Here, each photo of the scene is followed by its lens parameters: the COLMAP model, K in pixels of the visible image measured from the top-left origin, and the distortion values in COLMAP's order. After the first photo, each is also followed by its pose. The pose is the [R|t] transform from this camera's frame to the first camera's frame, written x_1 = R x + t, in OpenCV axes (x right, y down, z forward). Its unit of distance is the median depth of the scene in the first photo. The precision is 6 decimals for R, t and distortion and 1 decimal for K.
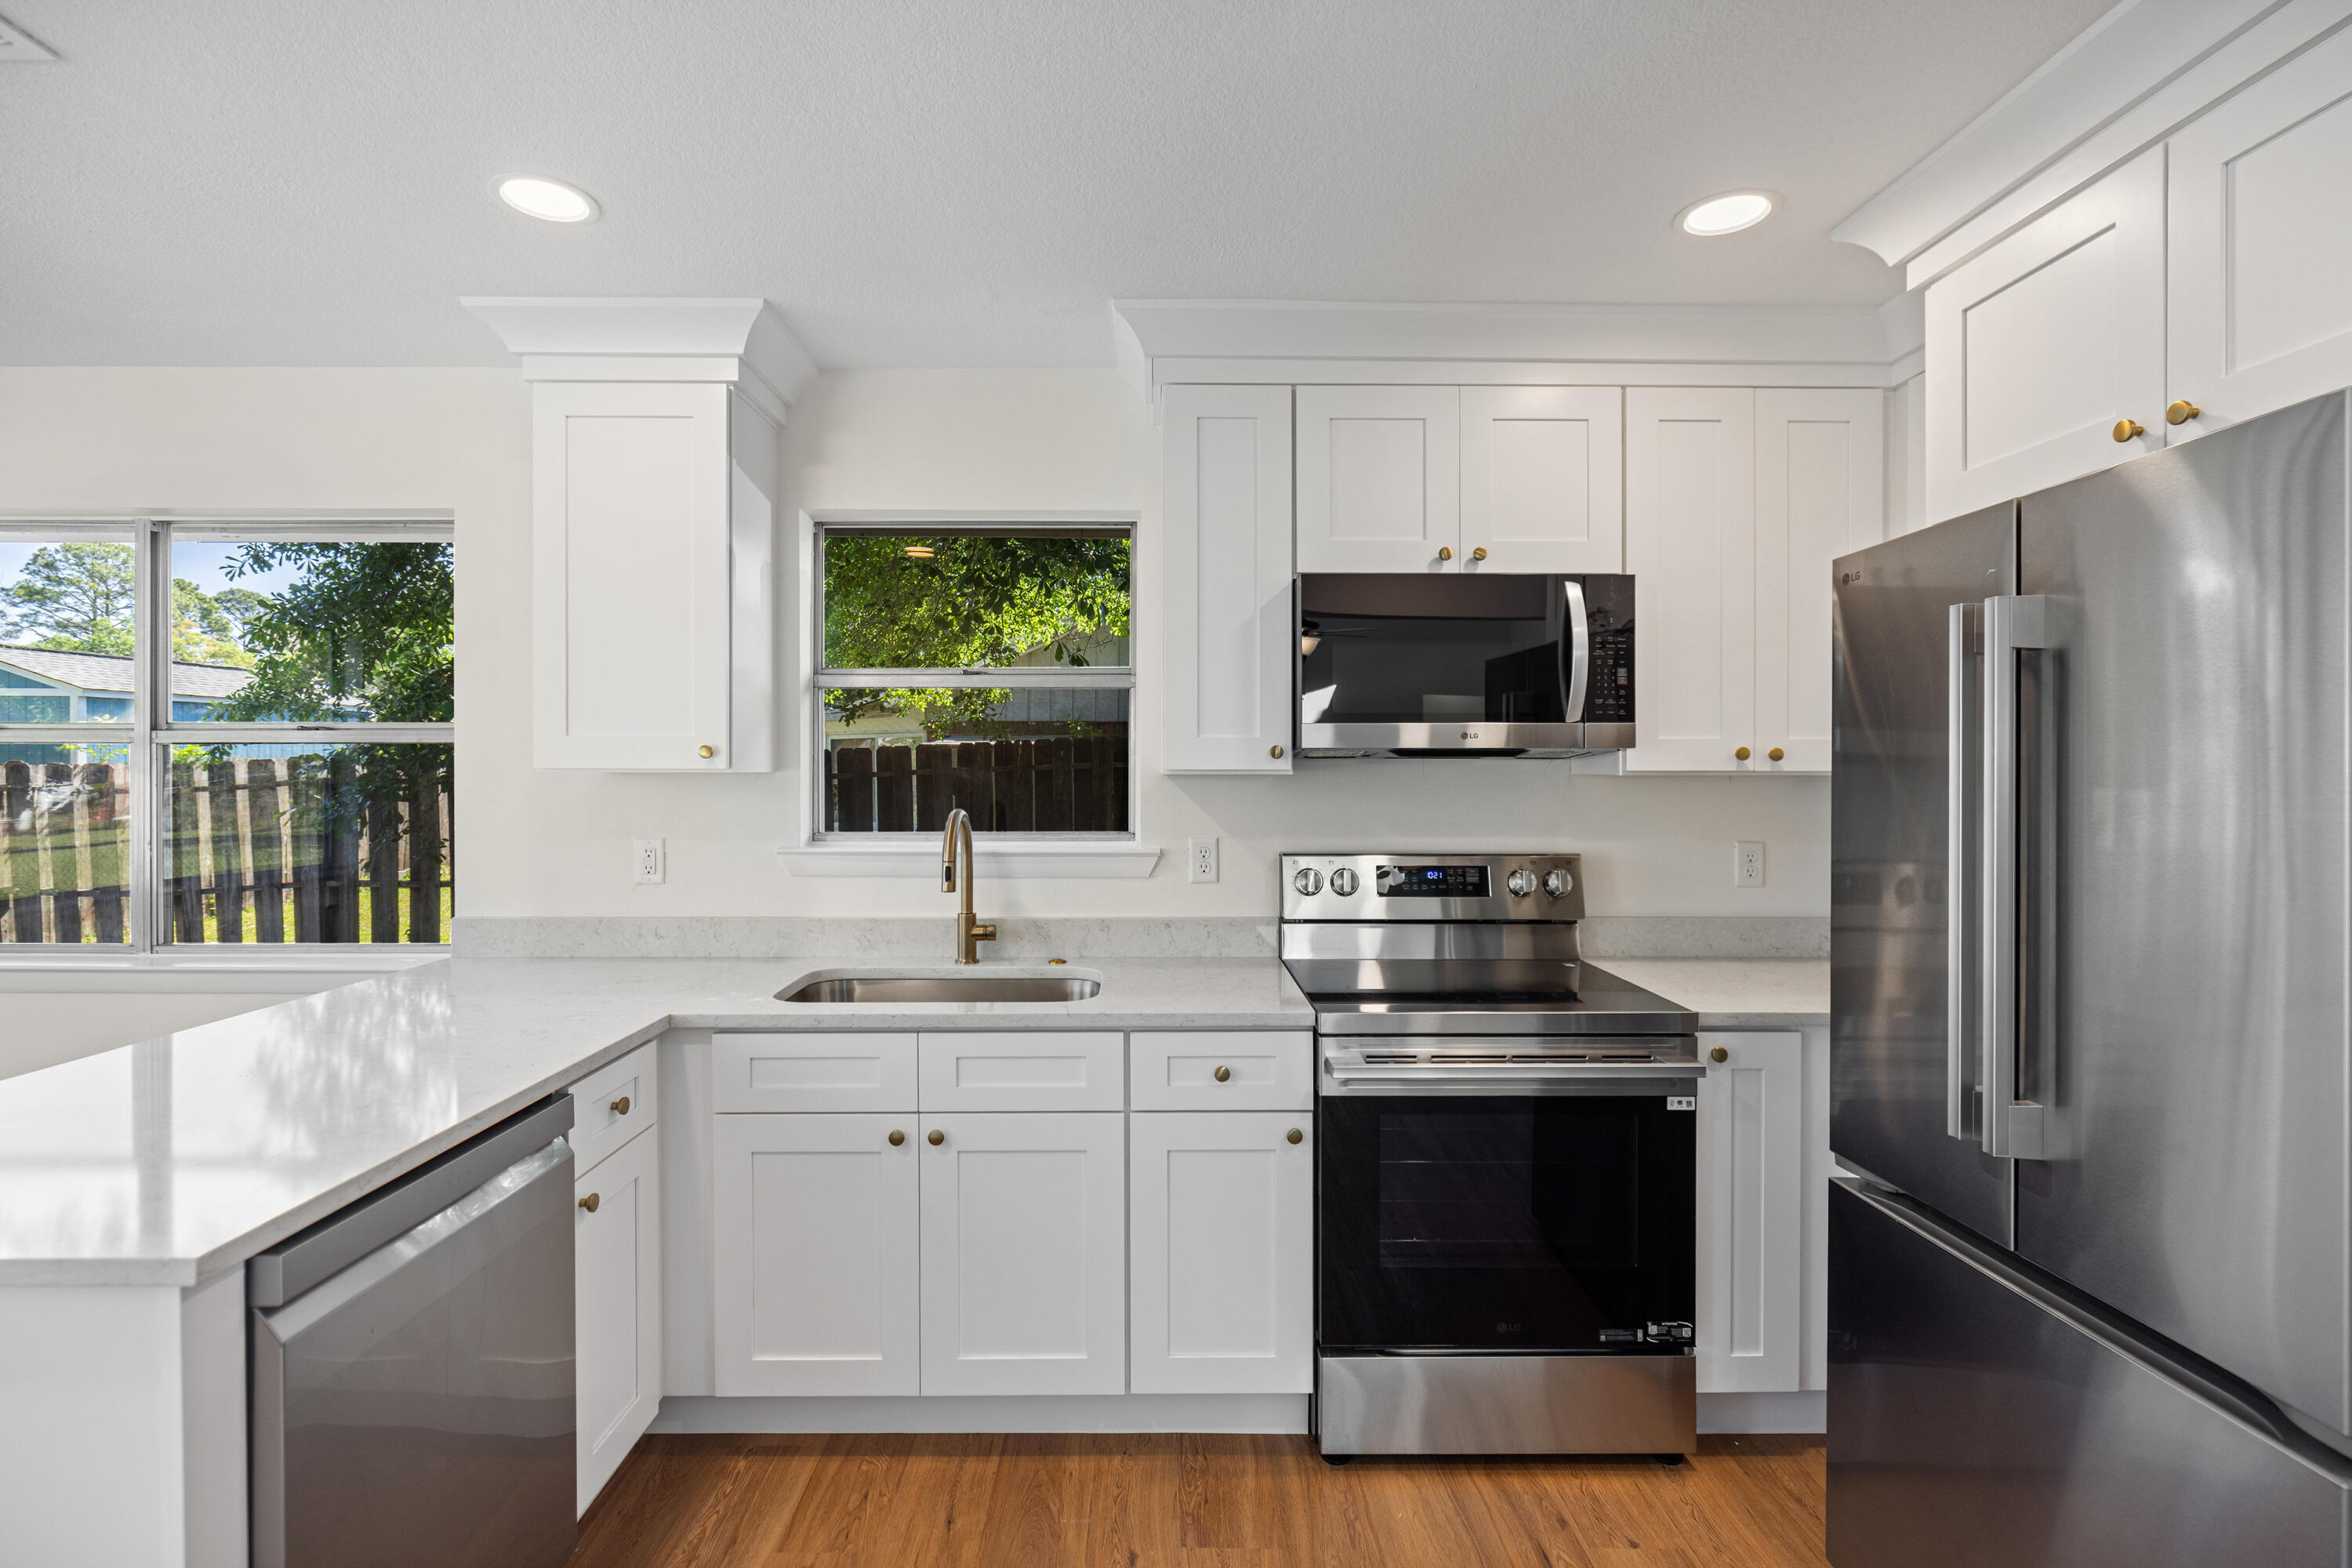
lens RADIAL K [[1080.2, 0, 1156.1], [0, 1080.2, 774.0], [0, 0, 1]] dist [-0.002472, -0.000474]
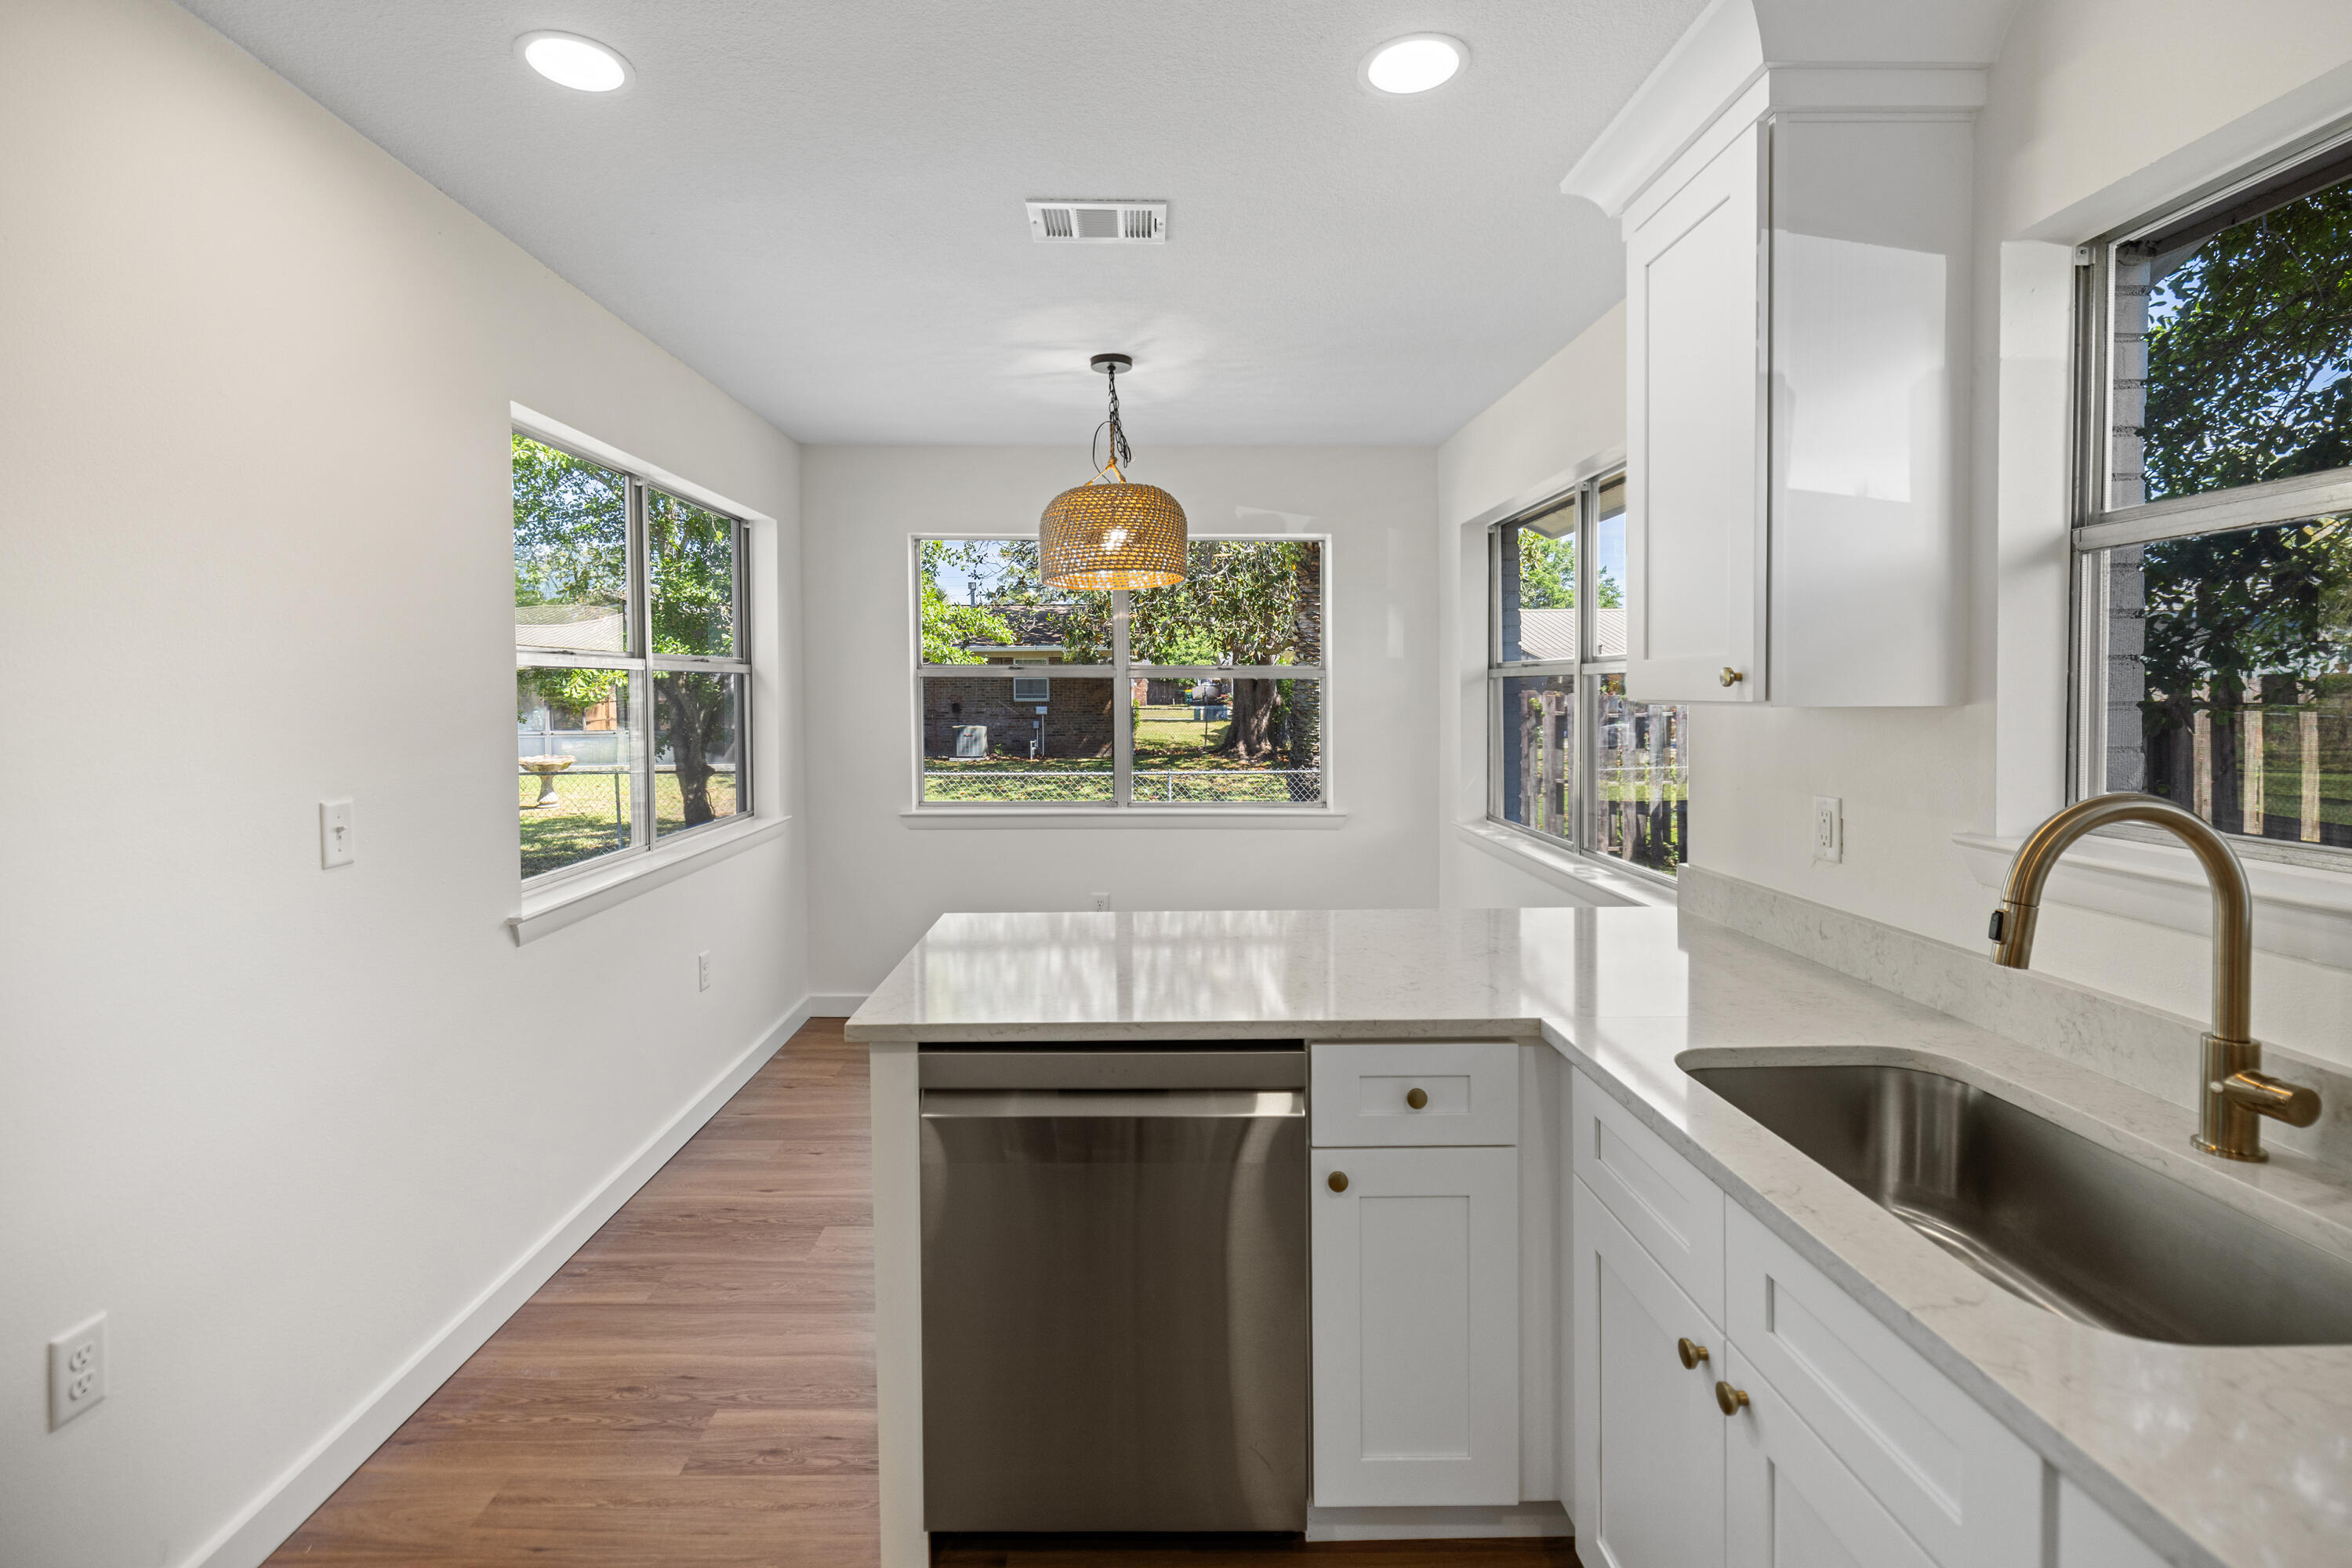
lens RADIAL K [[1088.3, 0, 1148.2], [0, 1088.3, 724.8], [0, 0, 1]] dist [-0.000299, 0.000062]
pose [[0.000873, 0.028323, -0.999598, 0.278192], [0.001499, 0.999598, 0.028325, -0.010120], [0.999998, -0.001523, 0.000830, 0.614929]]
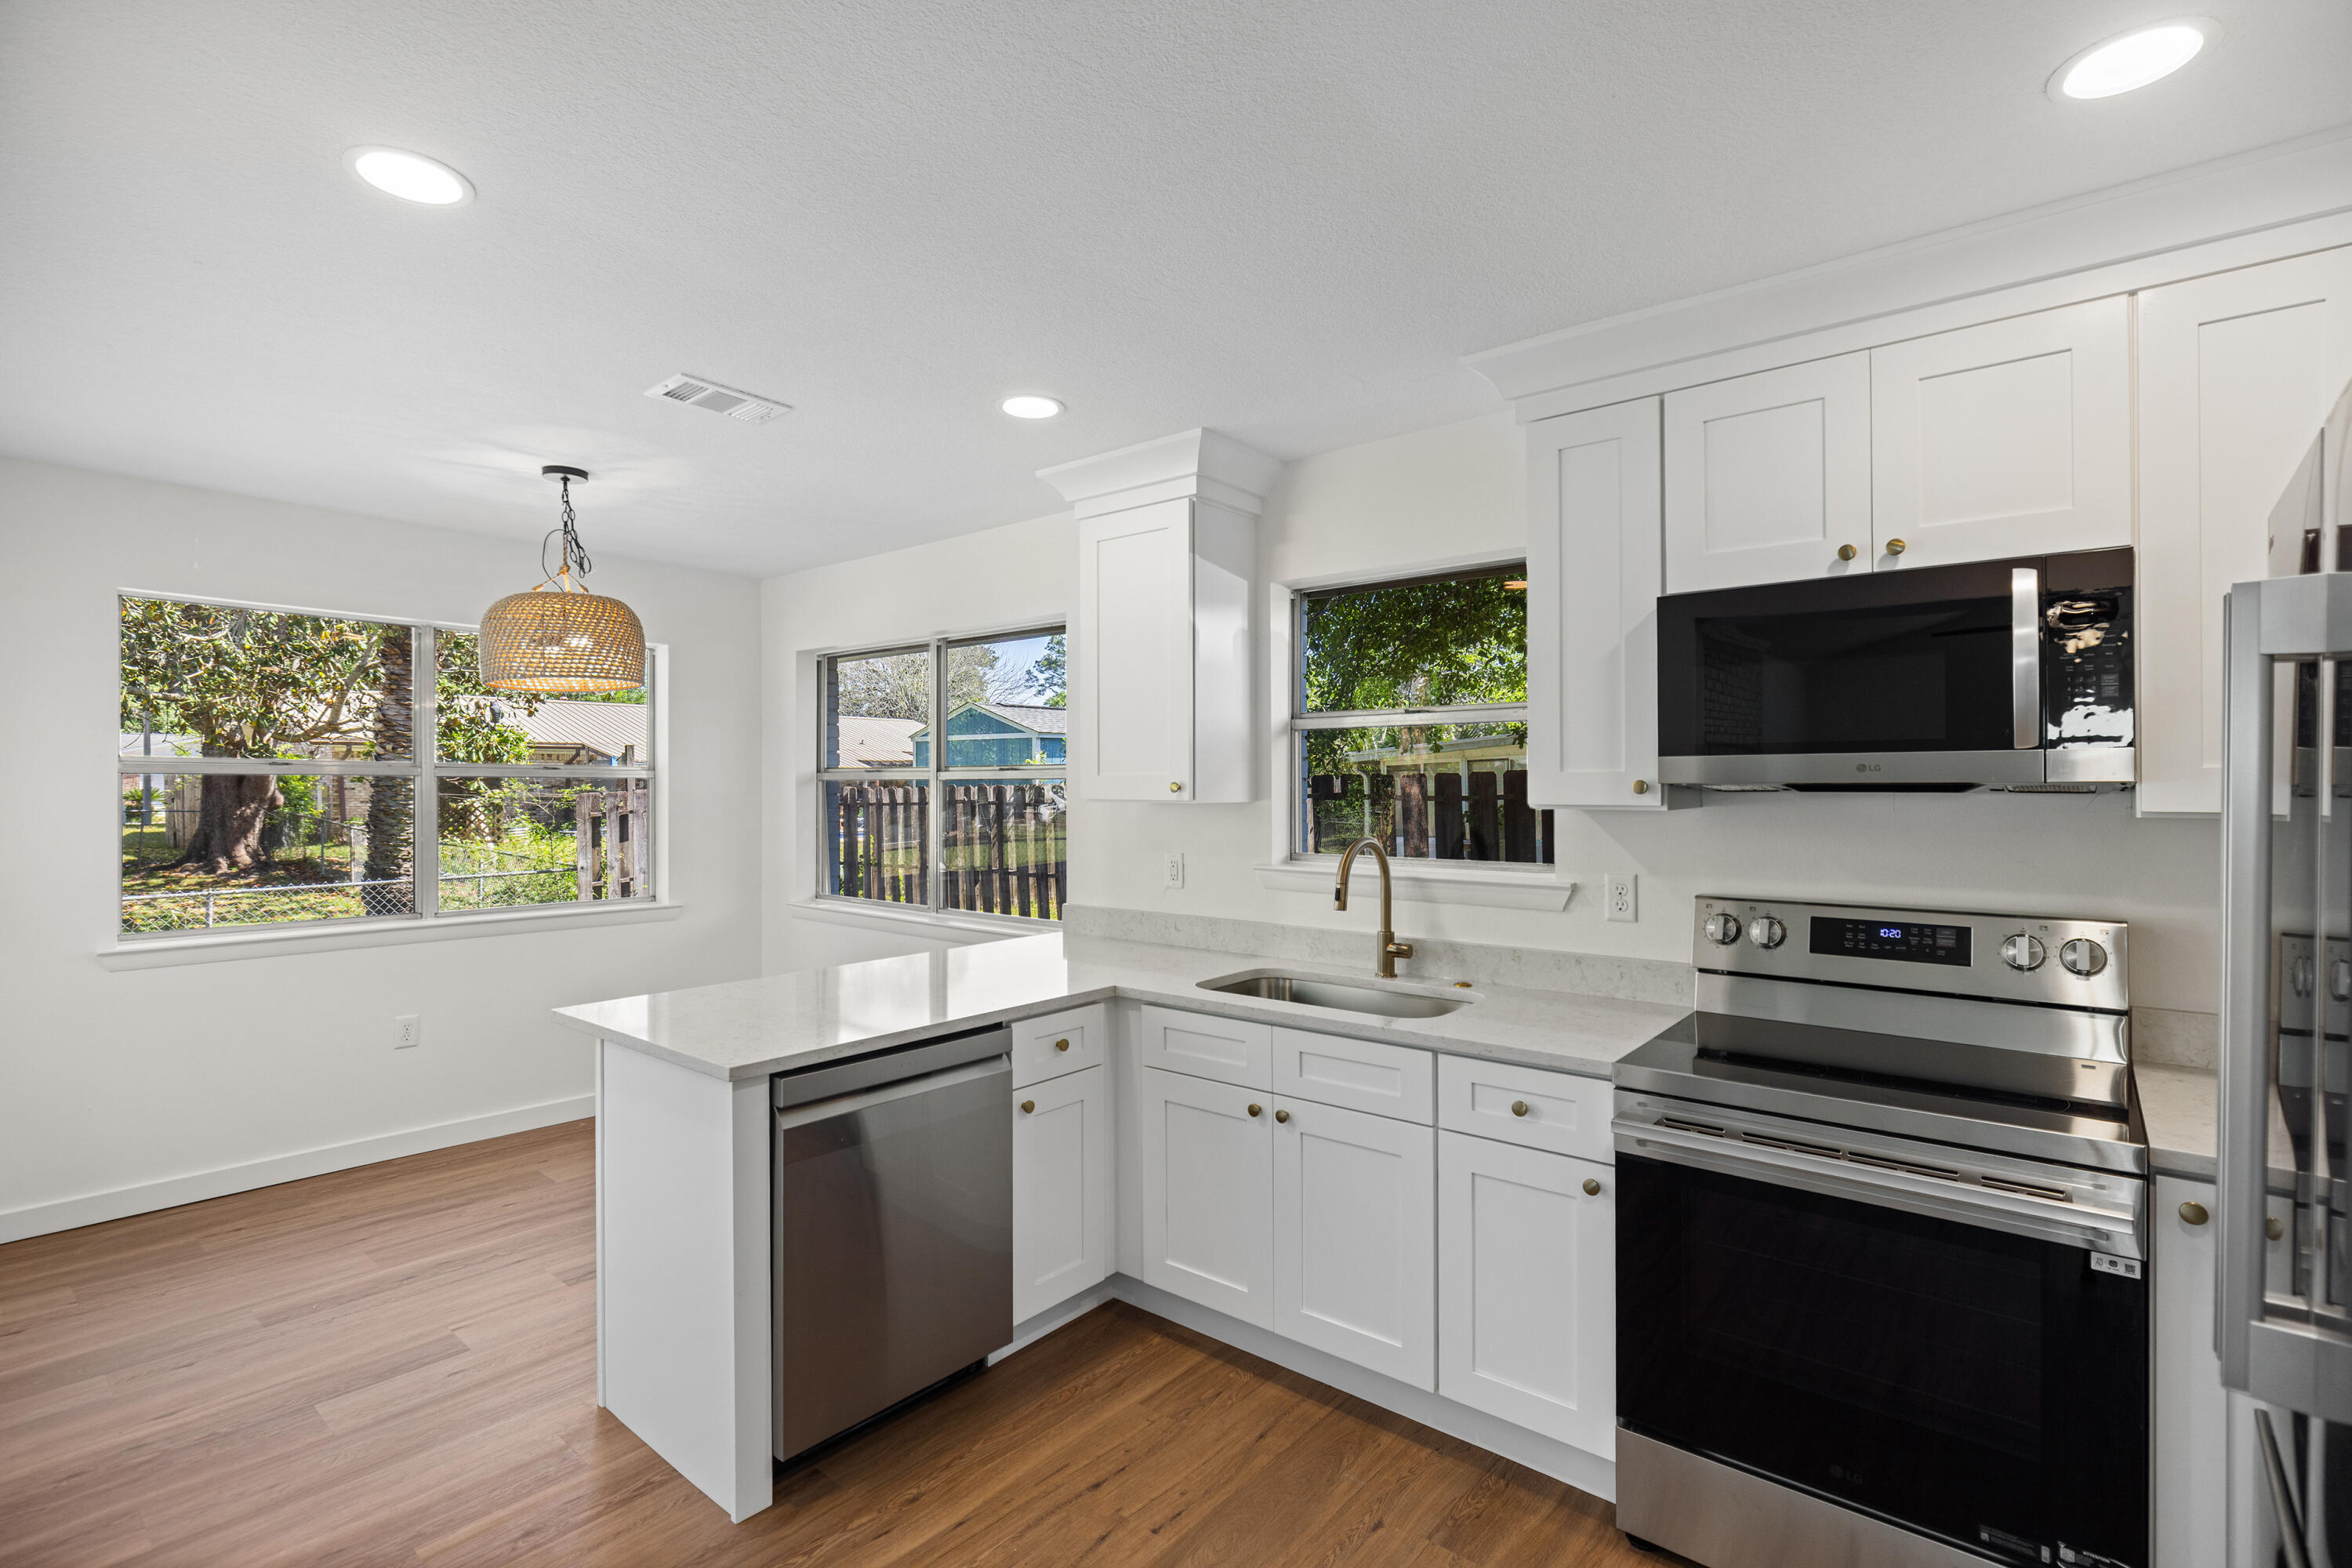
lens RADIAL K [[1081.0, 0, 1180.5], [0, 1081.0, 784.4], [0, 0, 1]] dist [-0.000833, 0.000367]
pose [[0.769010, -0.002488, -0.639232, 0.401860], [0.000149, 0.999993, -0.003713, -0.018870], [0.639236, 0.002760, 0.769005, 0.016418]]
